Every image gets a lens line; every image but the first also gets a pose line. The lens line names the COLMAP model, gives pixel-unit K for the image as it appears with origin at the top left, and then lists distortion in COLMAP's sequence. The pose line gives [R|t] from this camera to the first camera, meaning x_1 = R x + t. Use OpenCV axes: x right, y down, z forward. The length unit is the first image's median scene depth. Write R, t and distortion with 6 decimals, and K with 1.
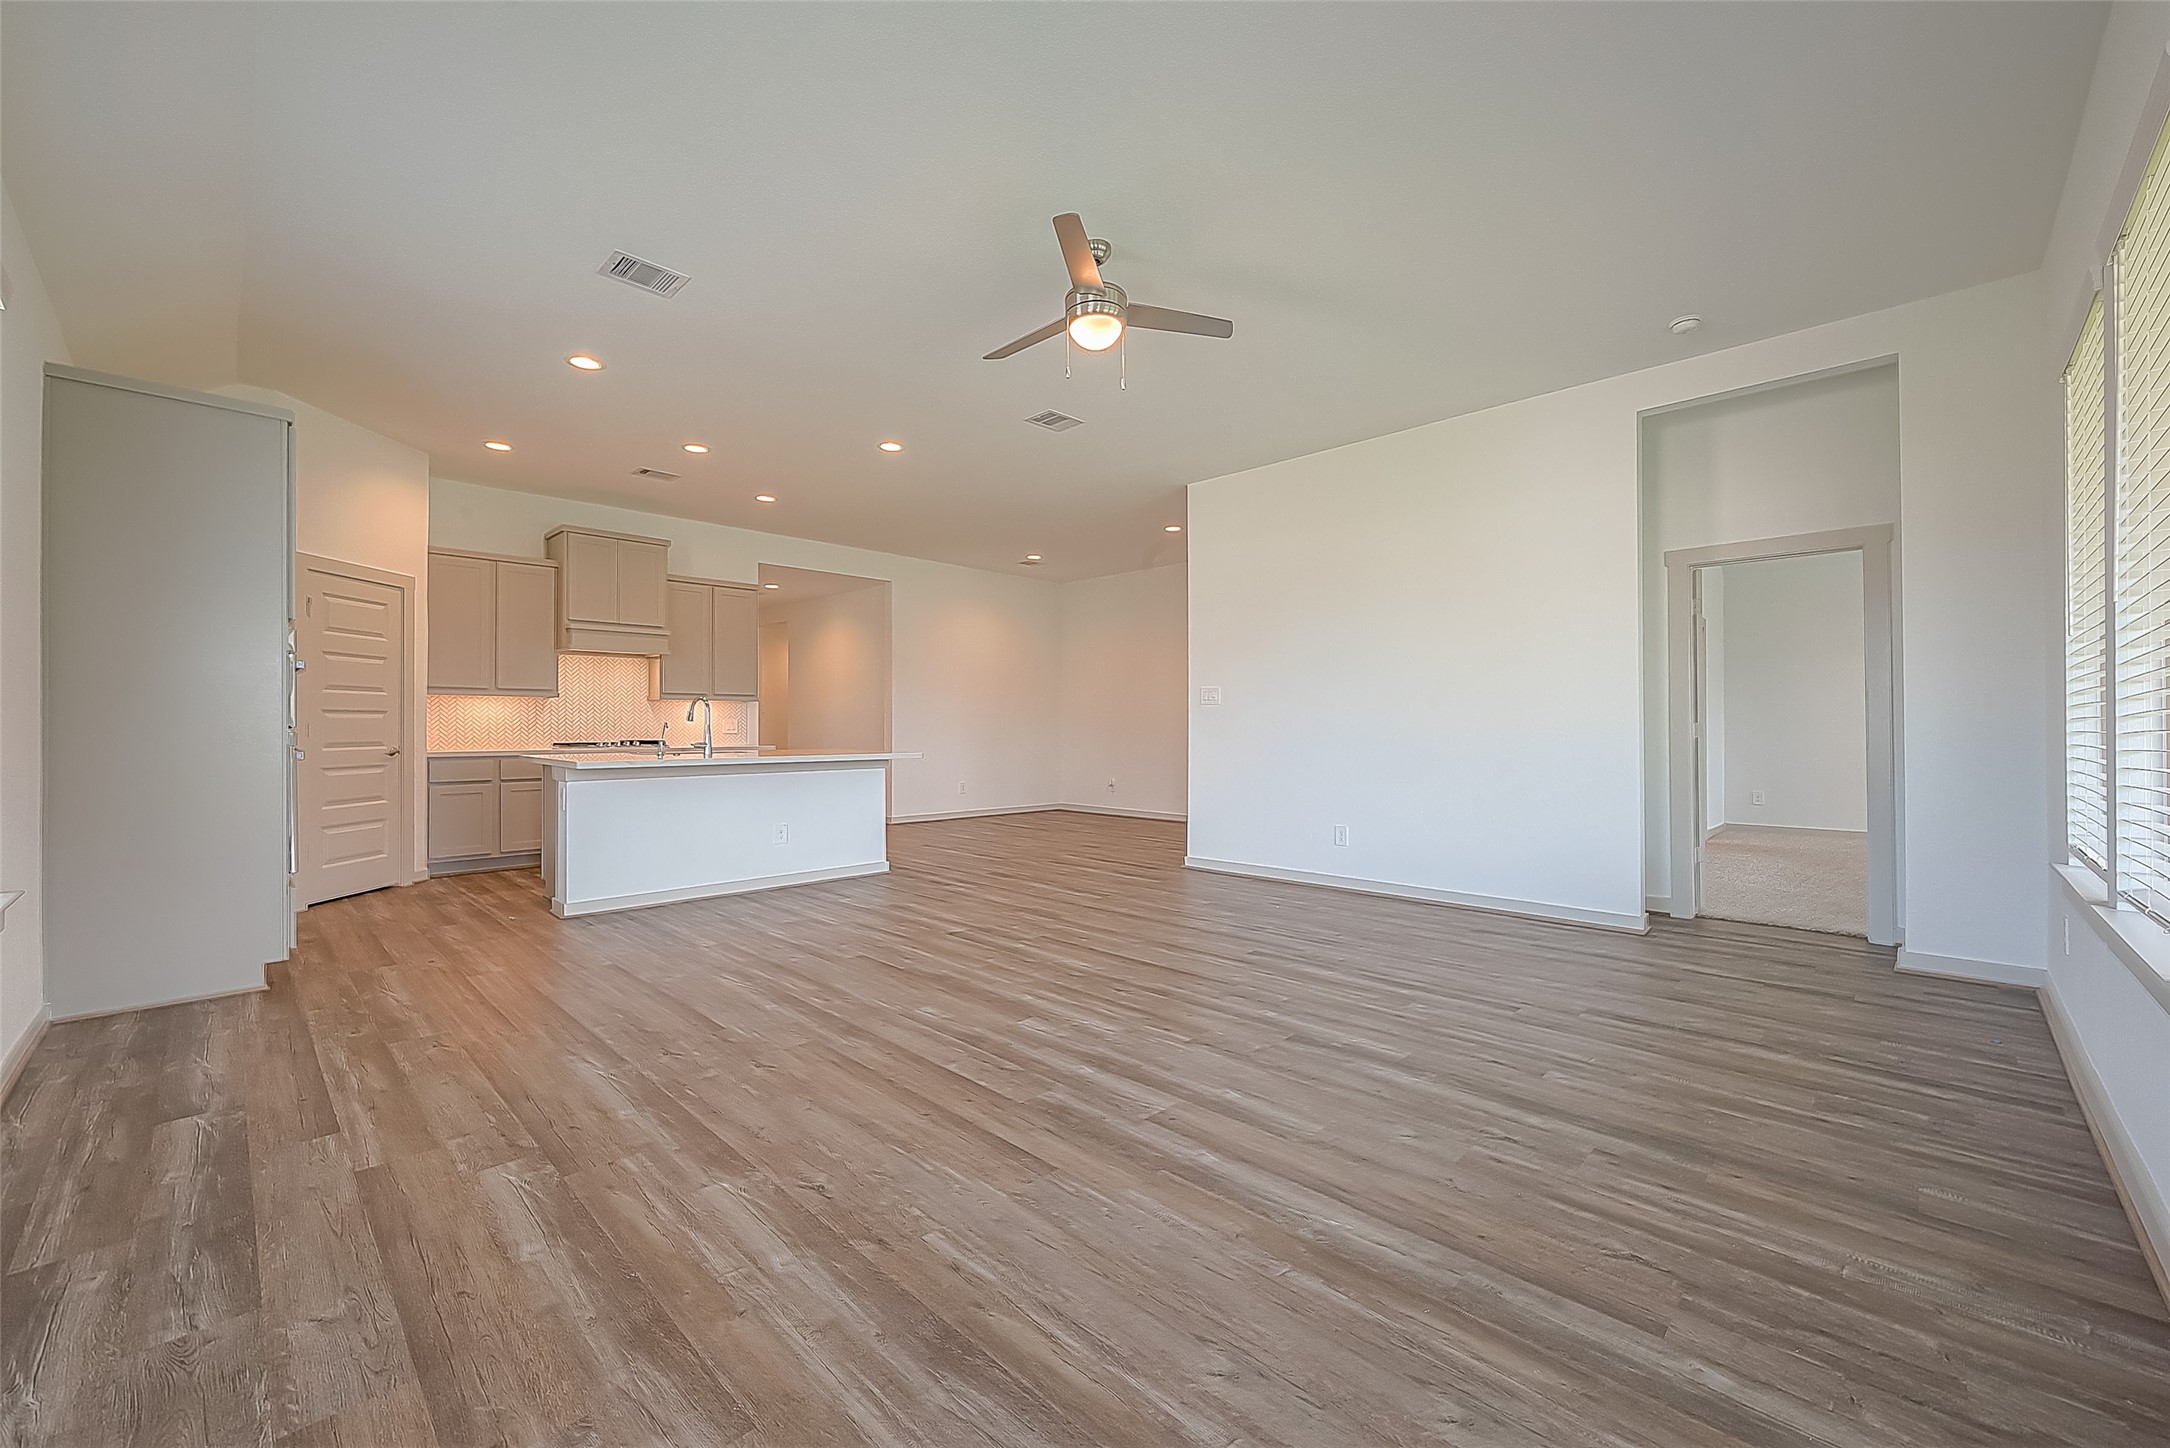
lens RADIAL K [[854.7, 0, 1096.0], [0, 854.7, 722.1], [0, 0, 1]] dist [-0.003828, 0.001392]
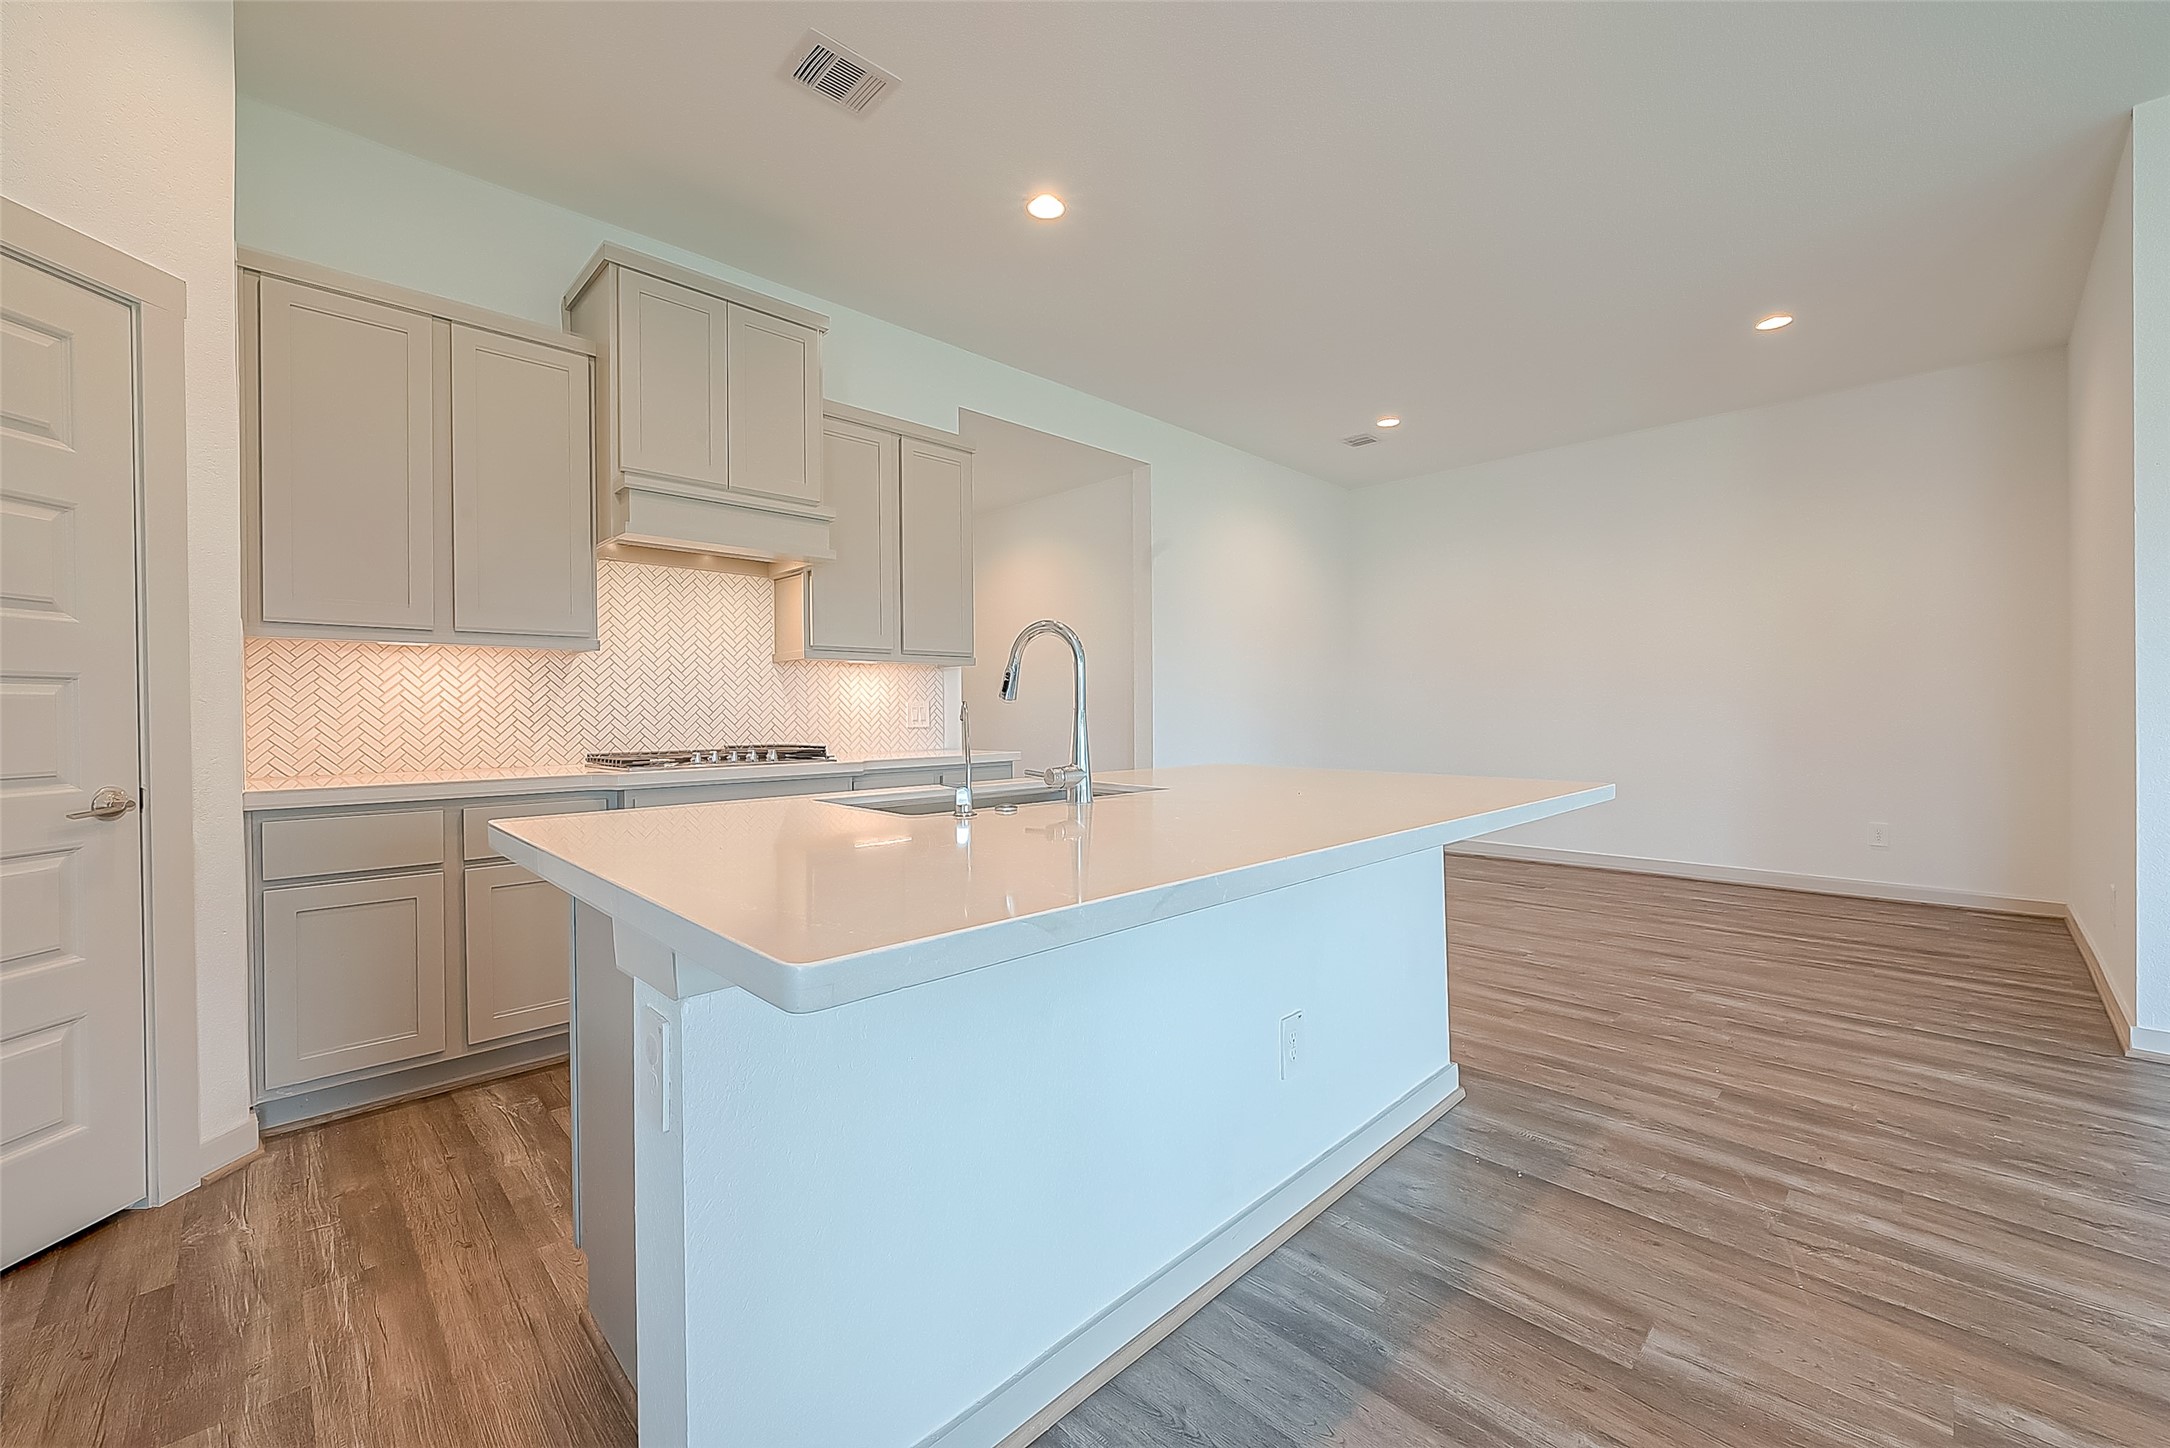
lens RADIAL K [[854.7, 0, 1097.3], [0, 854.7, 722.7], [0, 0, 1]] dist [-0.003828, 0.001392]
pose [[0.999729, -0.007789, -0.021930, -0.435118], [0.008225, 0.999768, 0.019896, 0.001115], [0.021770, -0.020071, 0.999562, 0.674298]]
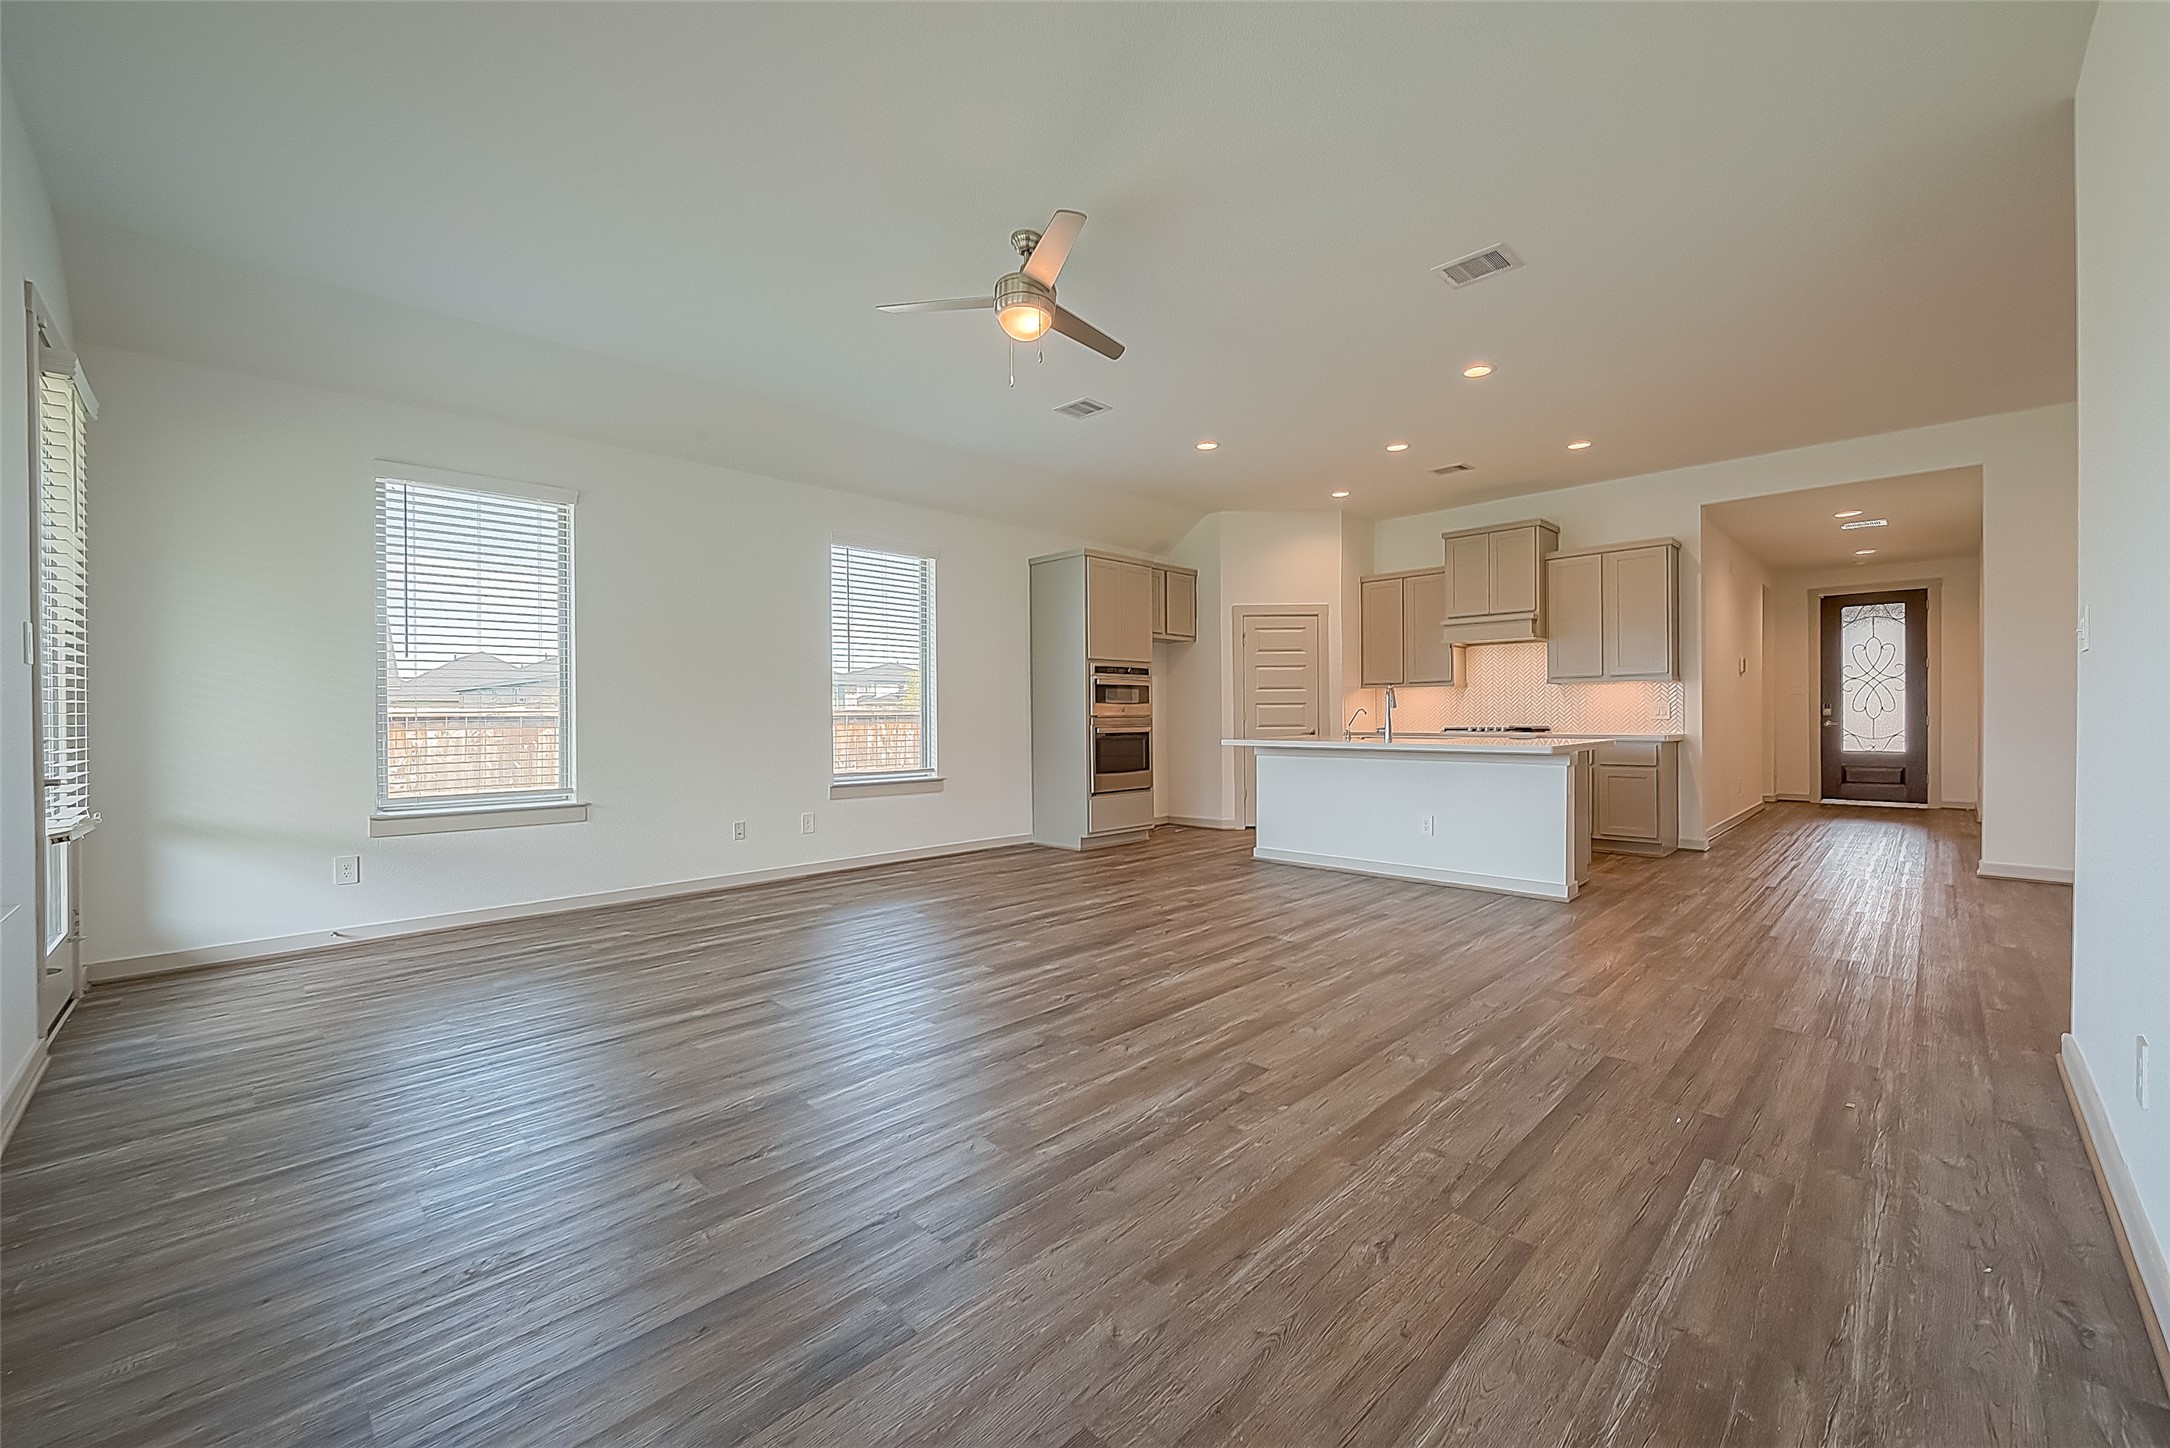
lens RADIAL K [[854.7, 0, 1077.4], [0, 854.7, 717.2], [0, 0, 1]] dist [-0.003828, 0.001392]
pose [[-0.018512, 0.002786, -0.999825, 0.587326], [0.011732, 0.999928, 0.002569, 0.003325], [0.999760, -0.011682, -0.018544, 0.626836]]
